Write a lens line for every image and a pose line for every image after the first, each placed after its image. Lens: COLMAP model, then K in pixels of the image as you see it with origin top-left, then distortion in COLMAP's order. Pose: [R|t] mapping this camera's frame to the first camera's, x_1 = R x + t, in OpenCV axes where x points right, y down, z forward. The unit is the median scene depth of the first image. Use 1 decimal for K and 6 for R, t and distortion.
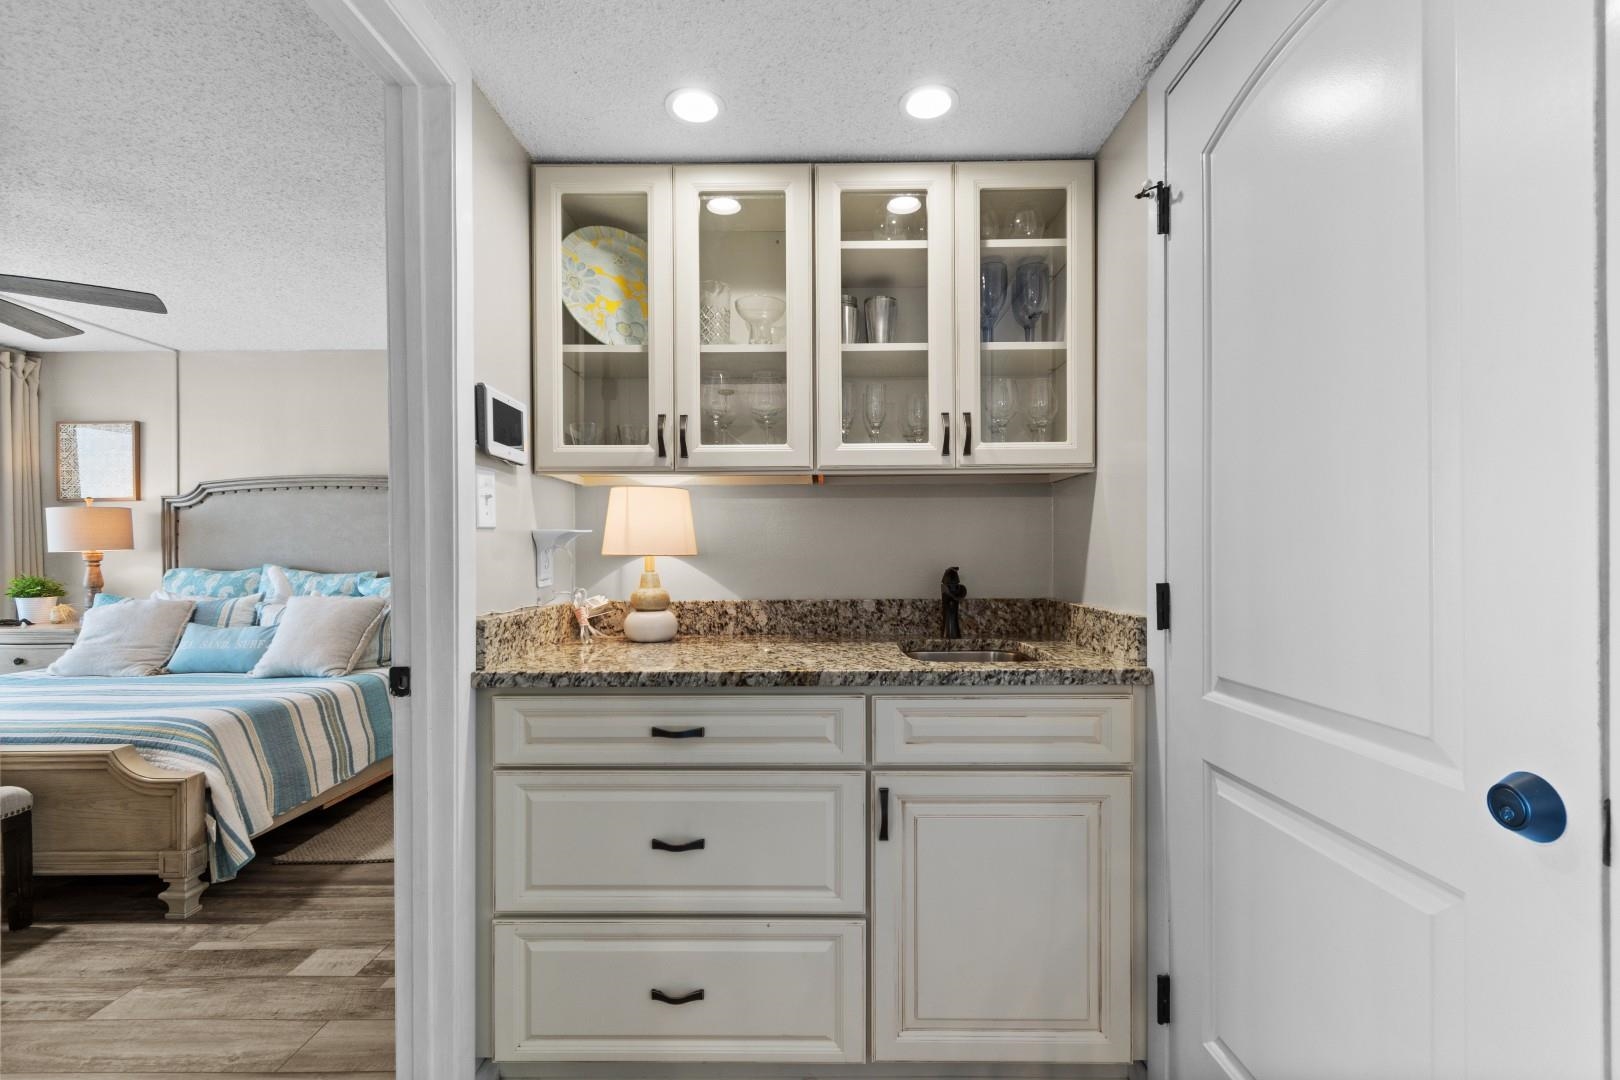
lens RADIAL K [[719.0, 0, 823.5], [0, 719.0, 555.1], [0, 0, 1]] dist [0.003047, -0.001852]
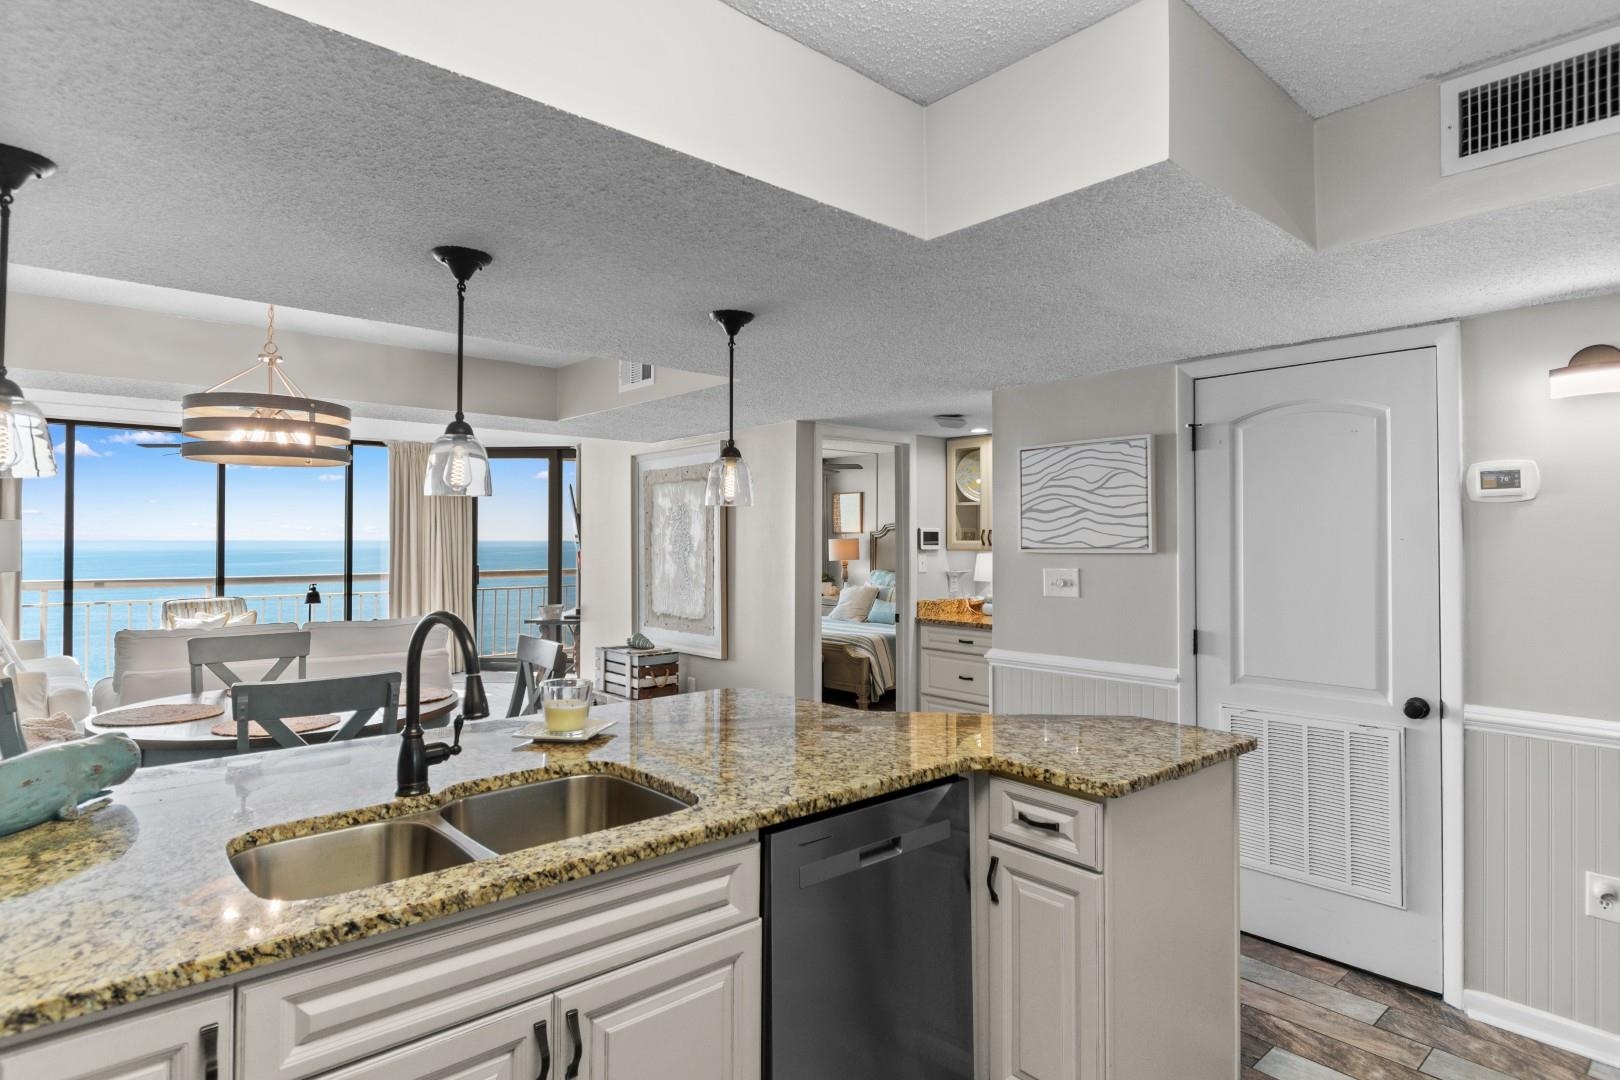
lens RADIAL K [[874.2, 0, 811.7], [0, 874.2, 536.2], [0, 0, 1]] dist [0.004604, 0.000273]
pose [[0.663112, 0.001751, -0.748518, 1.017743], [-0.005503, 0.999982, -0.002536, -0.090338], [0.748500, 0.005801, 0.663110, -0.930999]]
